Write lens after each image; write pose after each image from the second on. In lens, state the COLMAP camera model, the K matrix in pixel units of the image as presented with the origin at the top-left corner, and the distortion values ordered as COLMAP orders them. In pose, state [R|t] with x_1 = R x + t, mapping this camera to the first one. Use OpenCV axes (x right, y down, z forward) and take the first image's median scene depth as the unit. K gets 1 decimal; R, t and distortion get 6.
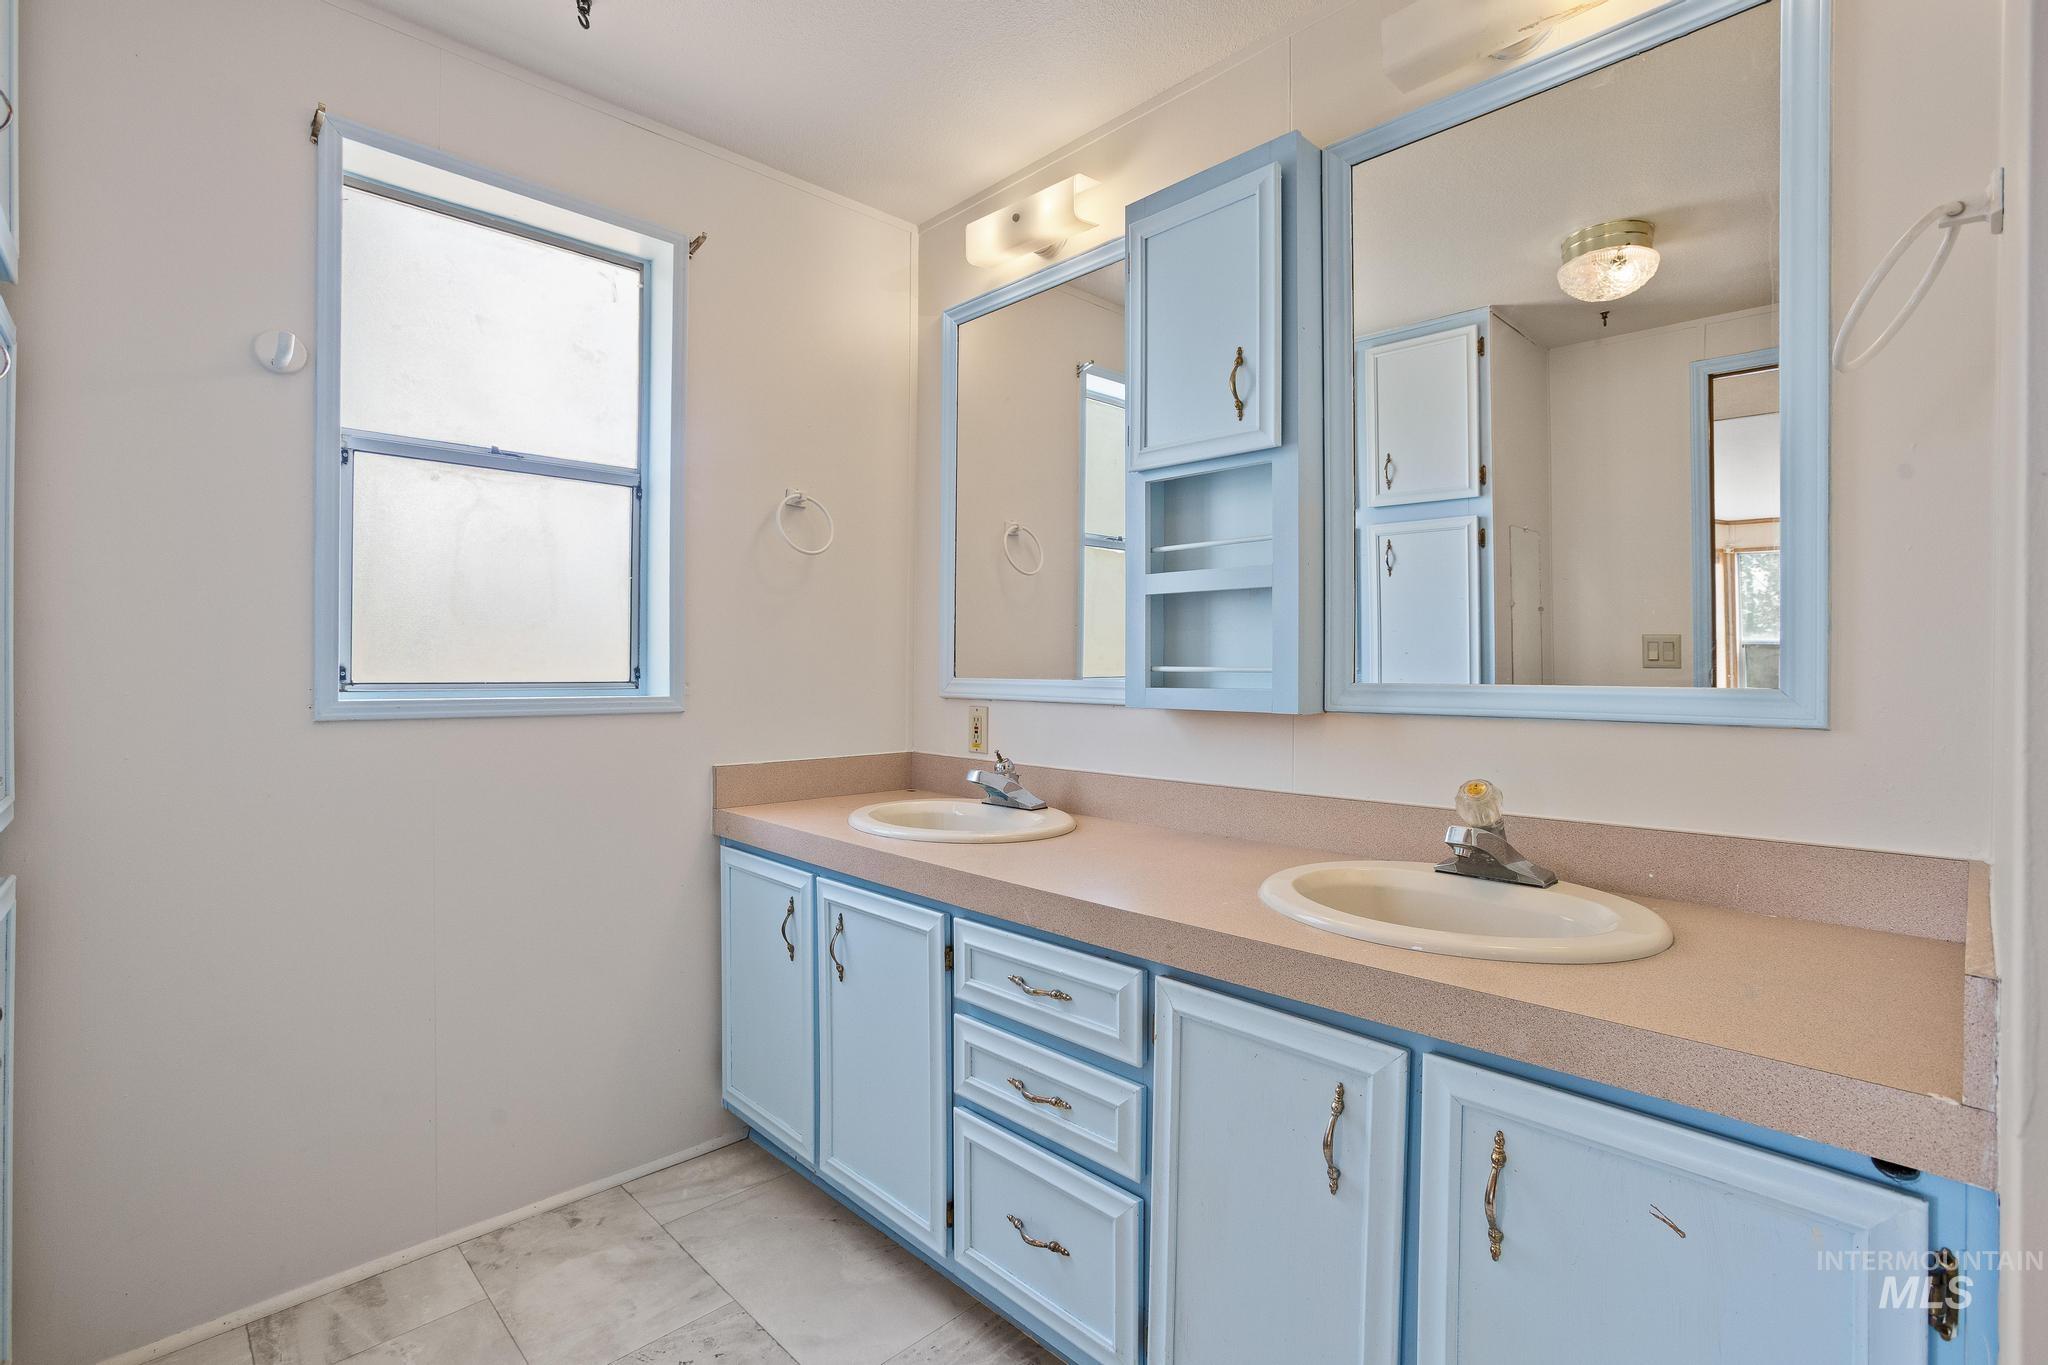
lens RADIAL K [[936.3, 0, 1035.4], [0, 936.3, 668.5], [0, 0, 1]] dist [-0.048362, 0.010978]
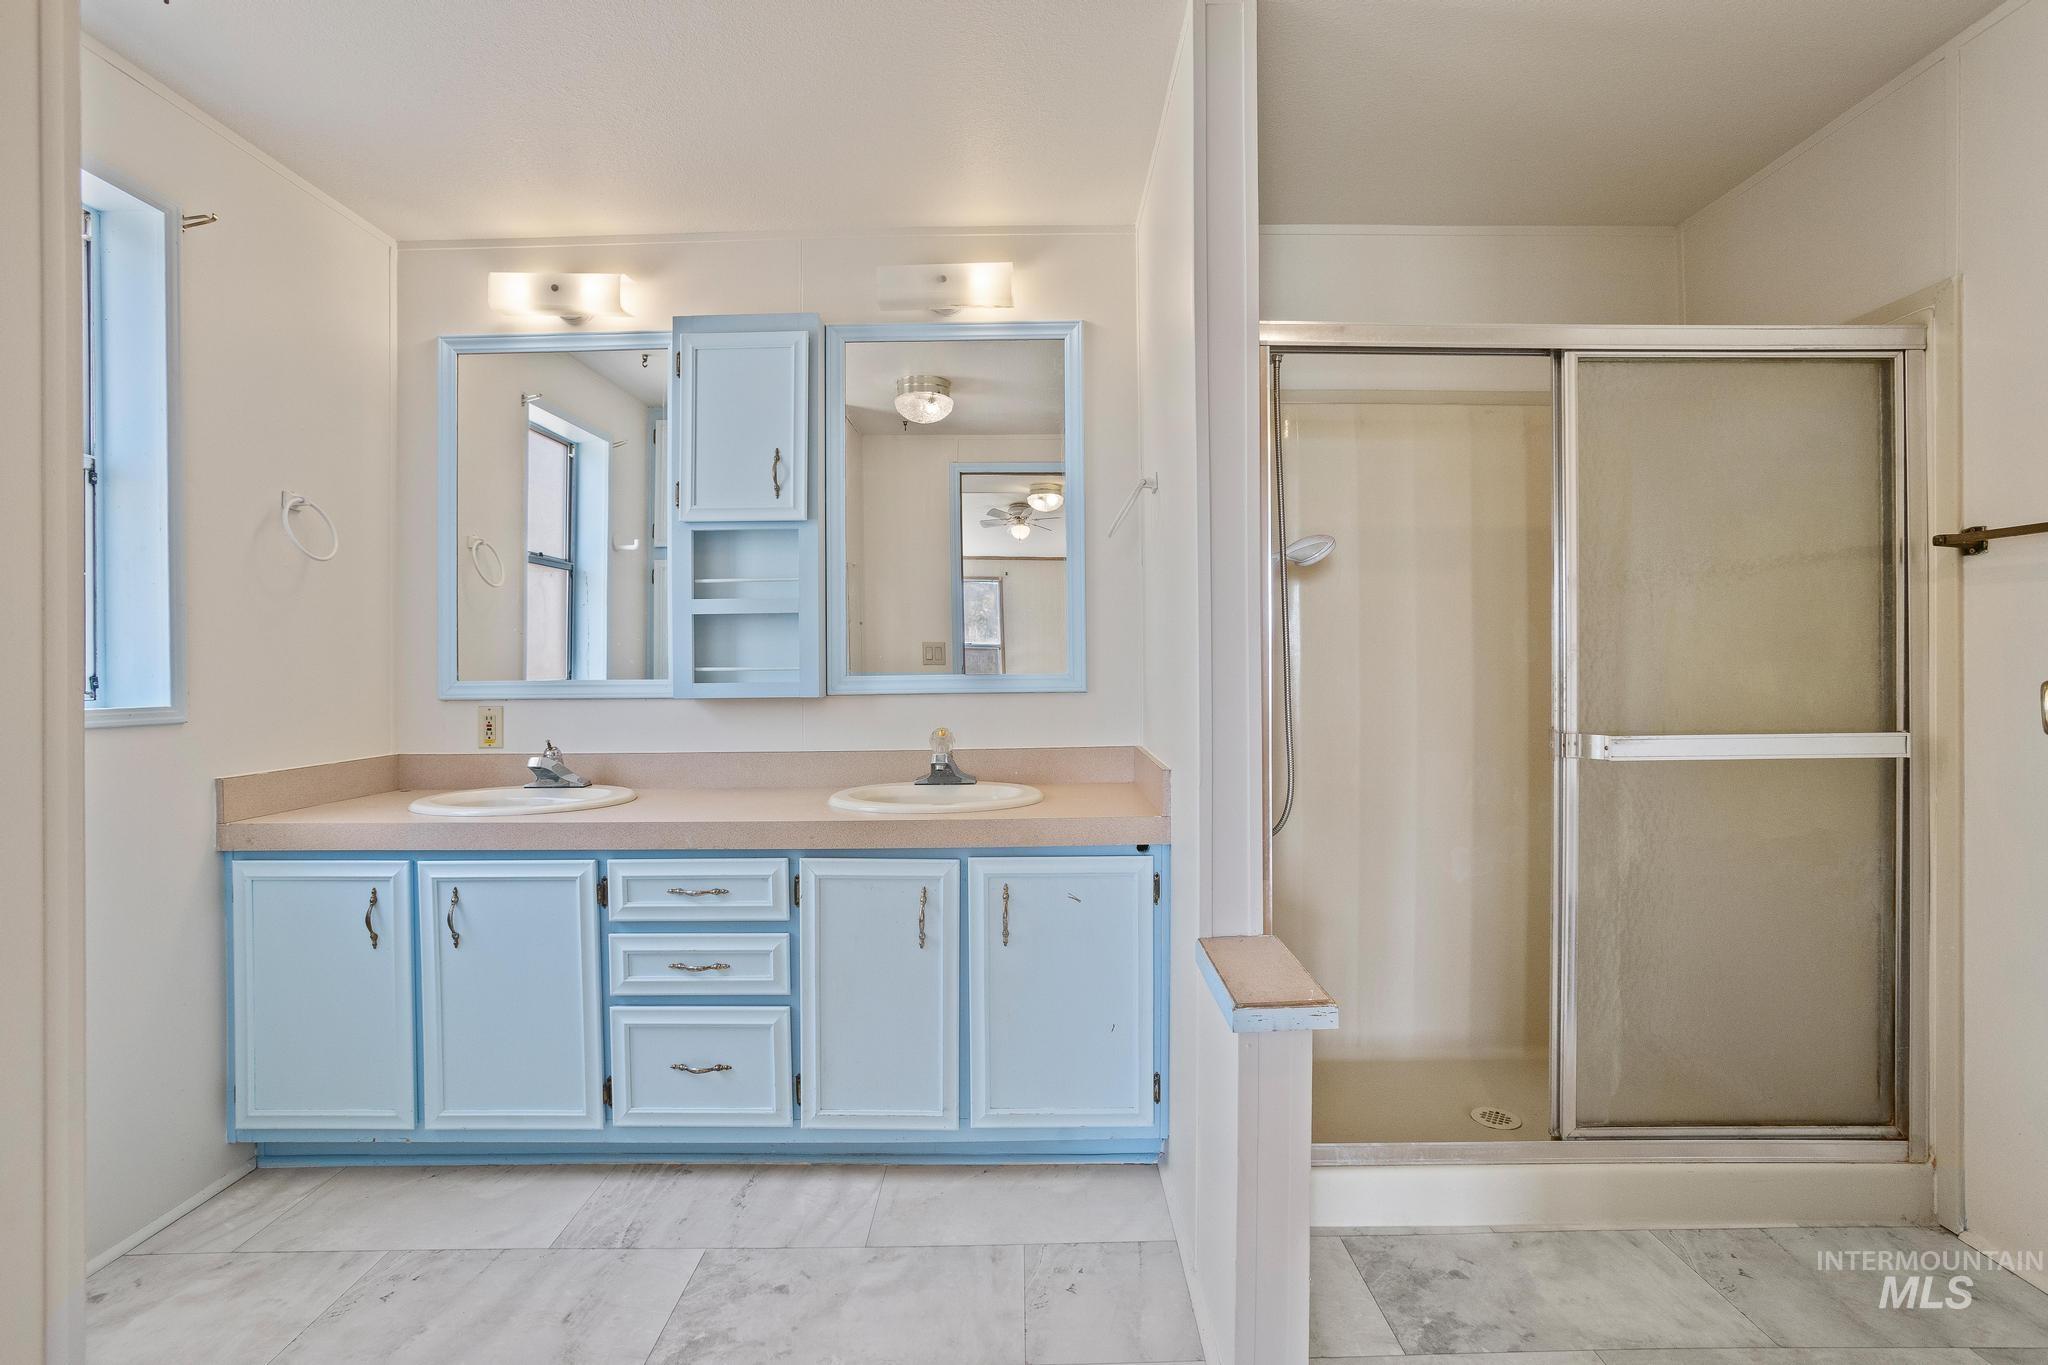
lens RADIAL K [[936.3, 0, 1027.3], [0, 936.3, 679.1], [0, 0, 1]] dist [-0.048362, 0.010978]
pose [[0.696534, -0.018372, 0.717289, -0.517334], [0.014896, 0.999827, 0.011143, 0.006773], [-0.717369, 0.002923, 0.696687, -0.278008]]
